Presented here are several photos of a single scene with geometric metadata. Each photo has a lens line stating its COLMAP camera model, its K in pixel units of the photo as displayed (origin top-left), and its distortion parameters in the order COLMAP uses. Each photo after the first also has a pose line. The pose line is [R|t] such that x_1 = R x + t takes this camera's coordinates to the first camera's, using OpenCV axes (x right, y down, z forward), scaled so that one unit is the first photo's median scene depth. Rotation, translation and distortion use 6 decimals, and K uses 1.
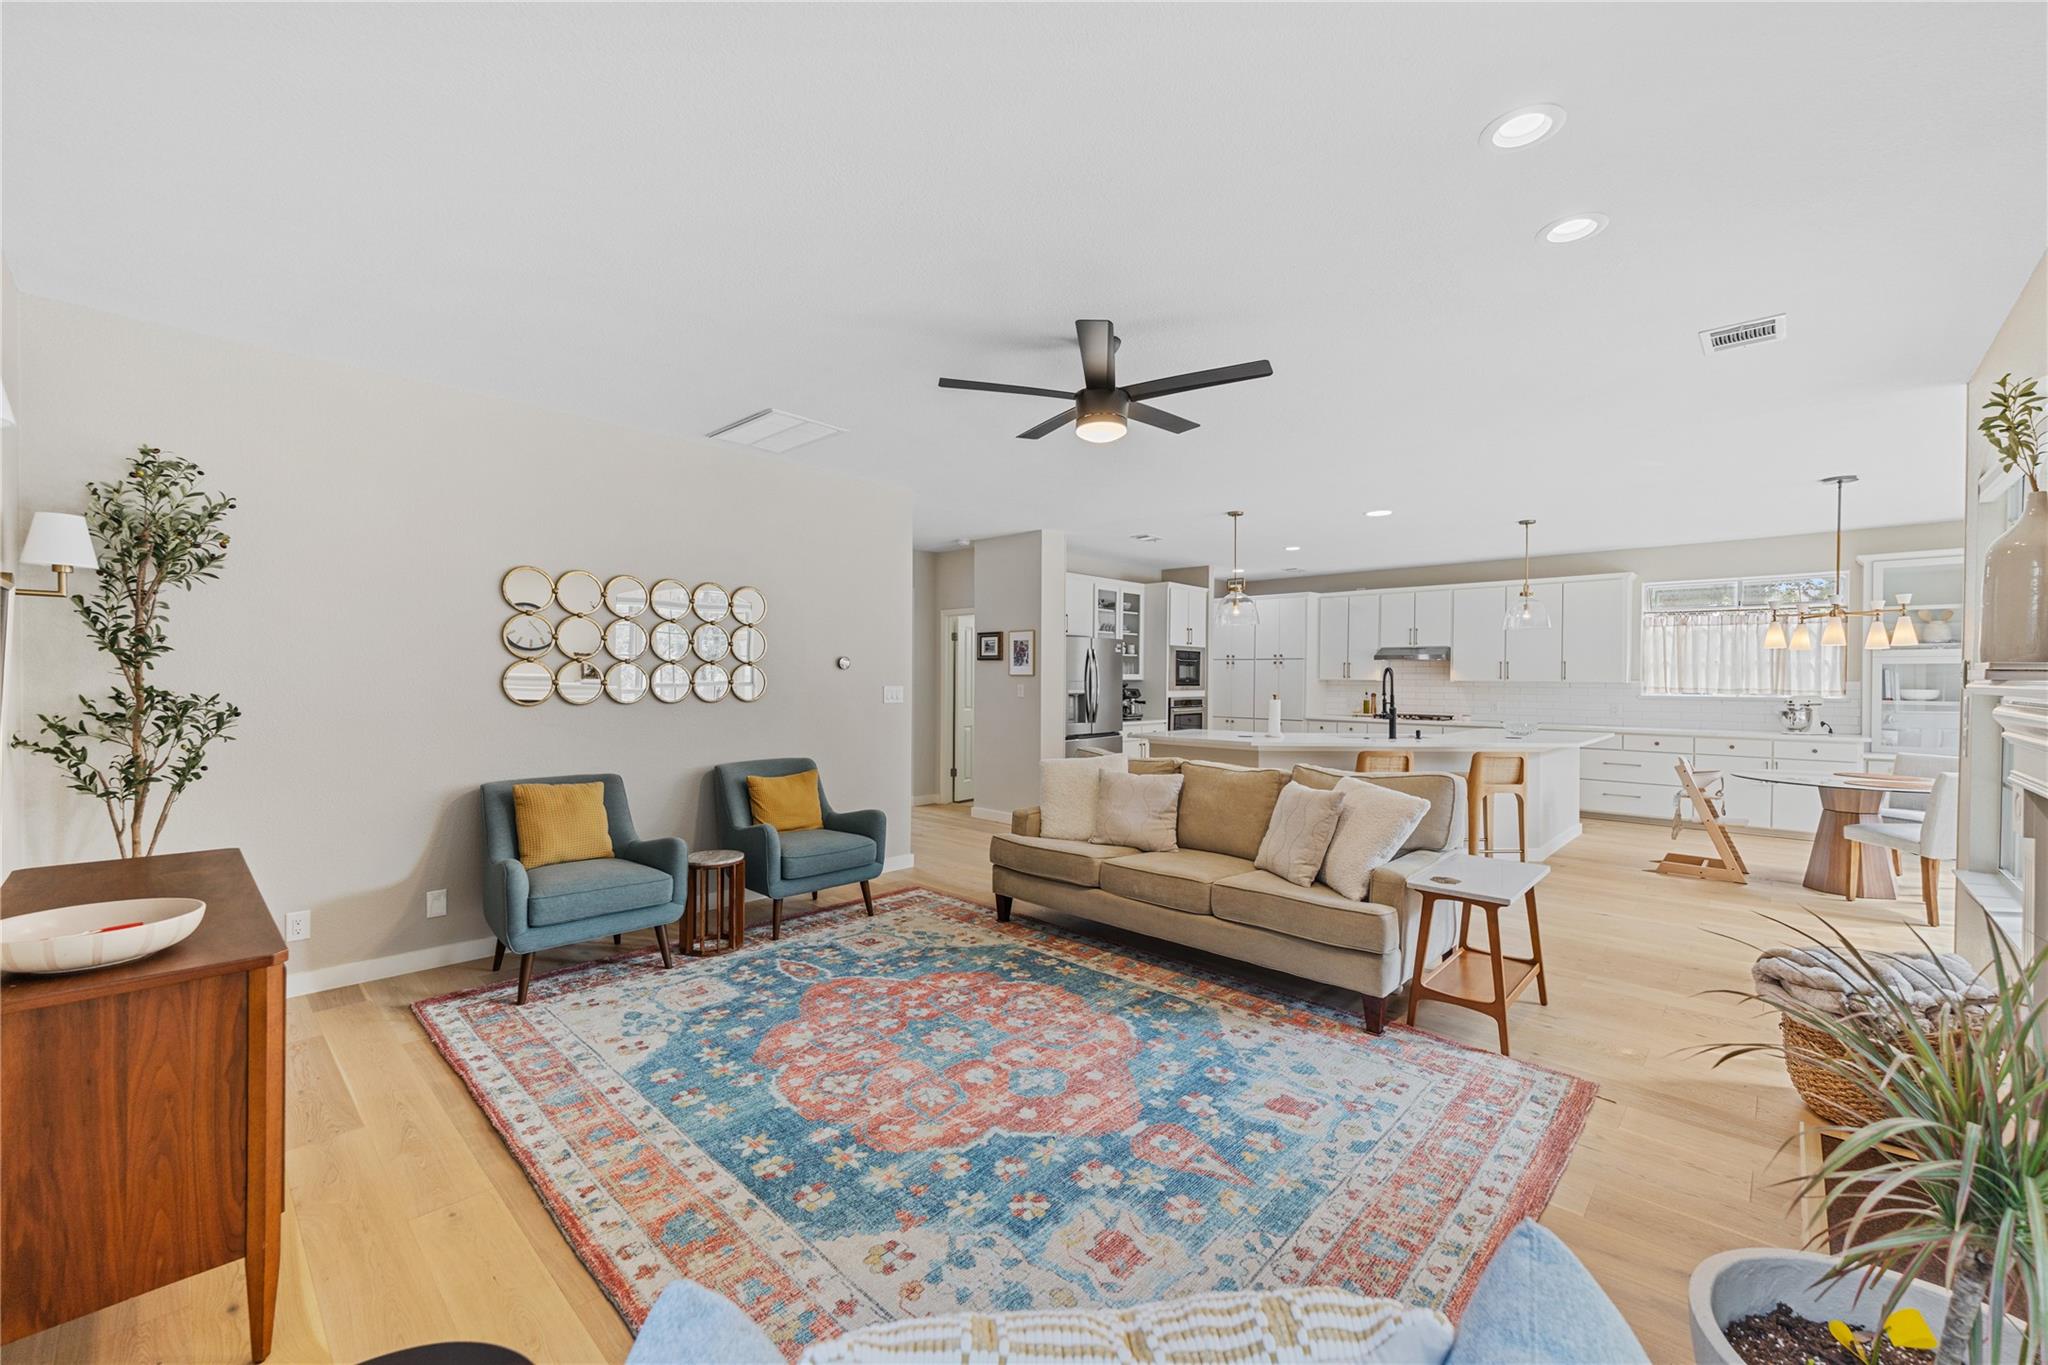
lens RADIAL K [[815.9, 0, 1019.2], [0, 815.9, 693.6], [0, 0, 1]] dist [0.013384, -0.000390]
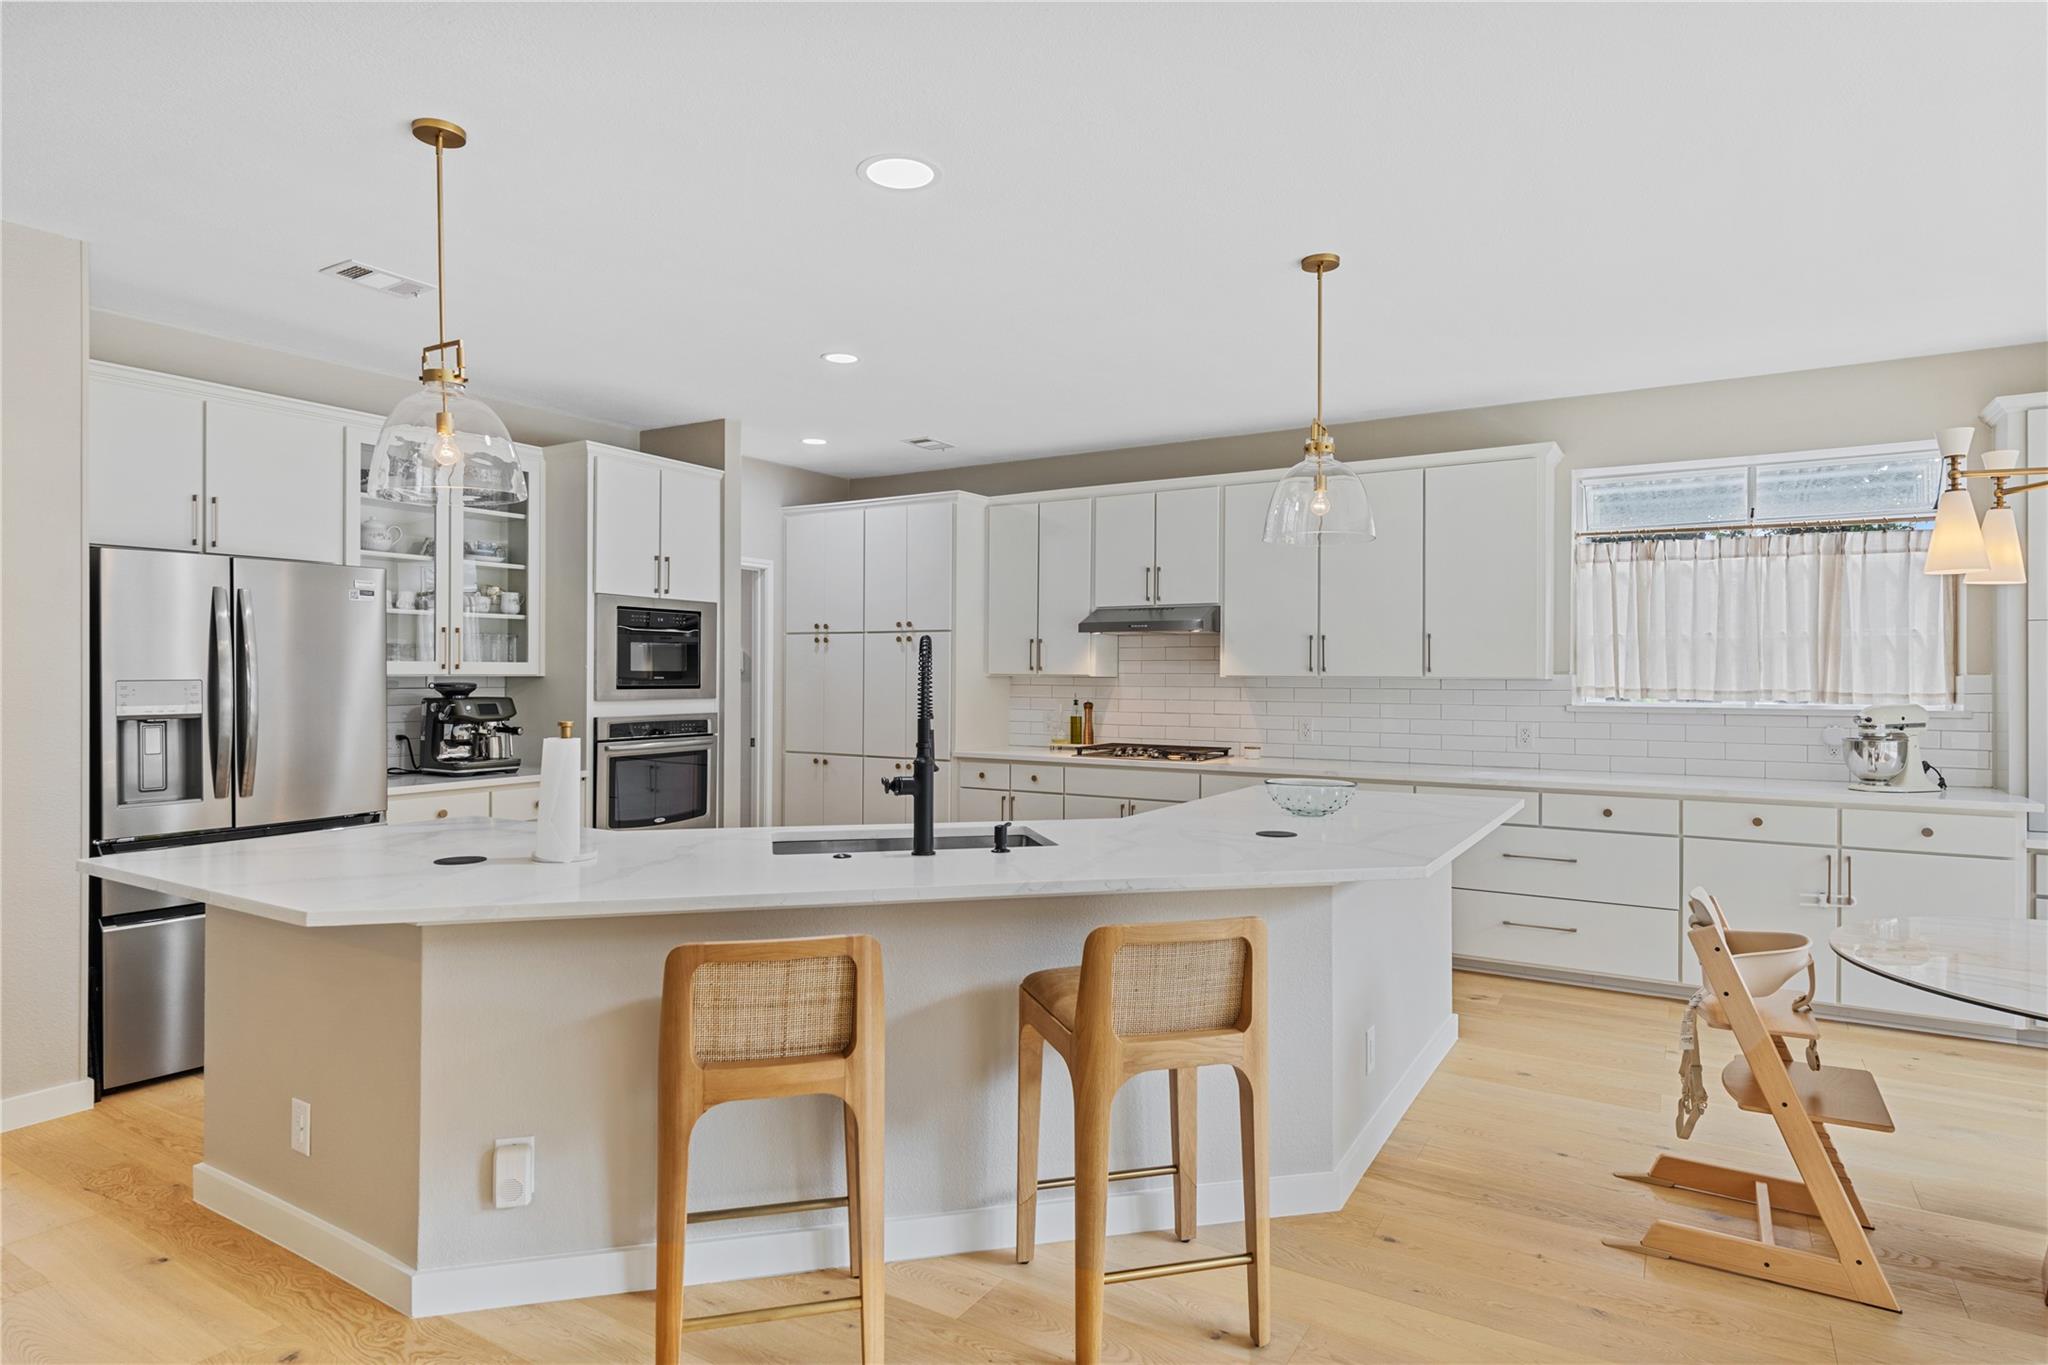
lens RADIAL K [[1093.6, 0, 1024.4], [0, 1093.6, 678.7], [0, 0, 1]] dist [-0.001133, -0.002404]
pose [[0.980495, -0.003602, 0.196511, 0.290613], [0.006520, 0.999878, -0.014207, -0.005550], [-0.196436, 0.015212, 0.980399, 0.400857]]
